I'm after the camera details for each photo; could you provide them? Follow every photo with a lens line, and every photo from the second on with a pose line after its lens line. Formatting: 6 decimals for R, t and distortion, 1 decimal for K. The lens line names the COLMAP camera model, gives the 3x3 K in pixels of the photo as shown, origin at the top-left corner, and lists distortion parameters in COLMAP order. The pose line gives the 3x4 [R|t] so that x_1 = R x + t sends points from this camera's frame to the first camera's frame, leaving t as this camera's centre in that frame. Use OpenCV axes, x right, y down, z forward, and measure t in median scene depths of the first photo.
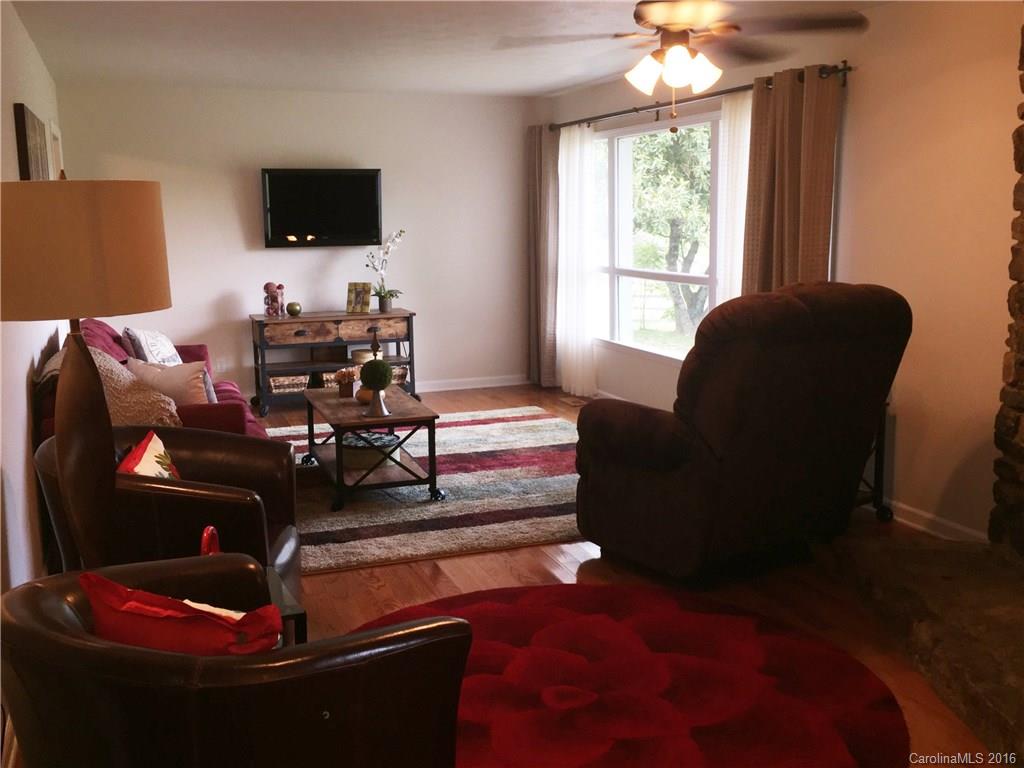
lens RADIAL K [[1012.4, 0, 512.1], [0, 1012.4, 386.6], [0, 0, 1]] dist [0.015620, 0.000000]
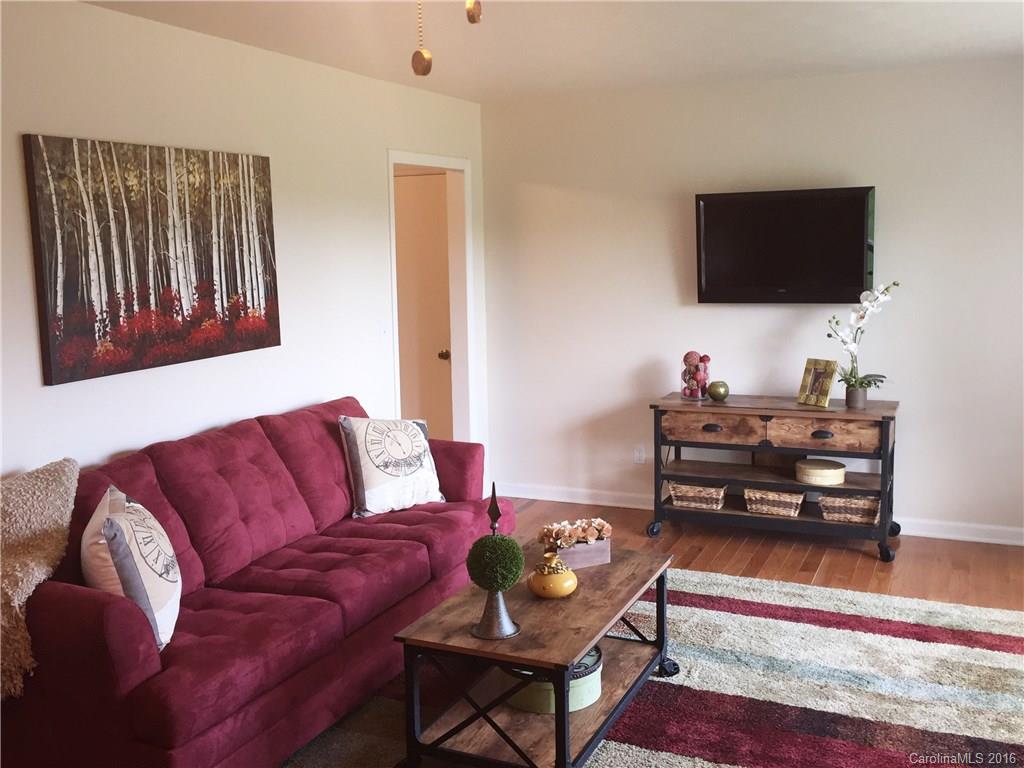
lens RADIAL K [[1012.4, 0, 511.5], [0, 1012.4, 377.7], [0, 0, 1]] dist [0.015620, 0.000000]
pose [[0.703374, 0.093256, -0.704676, 0.177326], [-0.107177, 0.993937, 0.024557, -0.086951], [0.702693, 0.058253, 0.709105, 0.395929]]
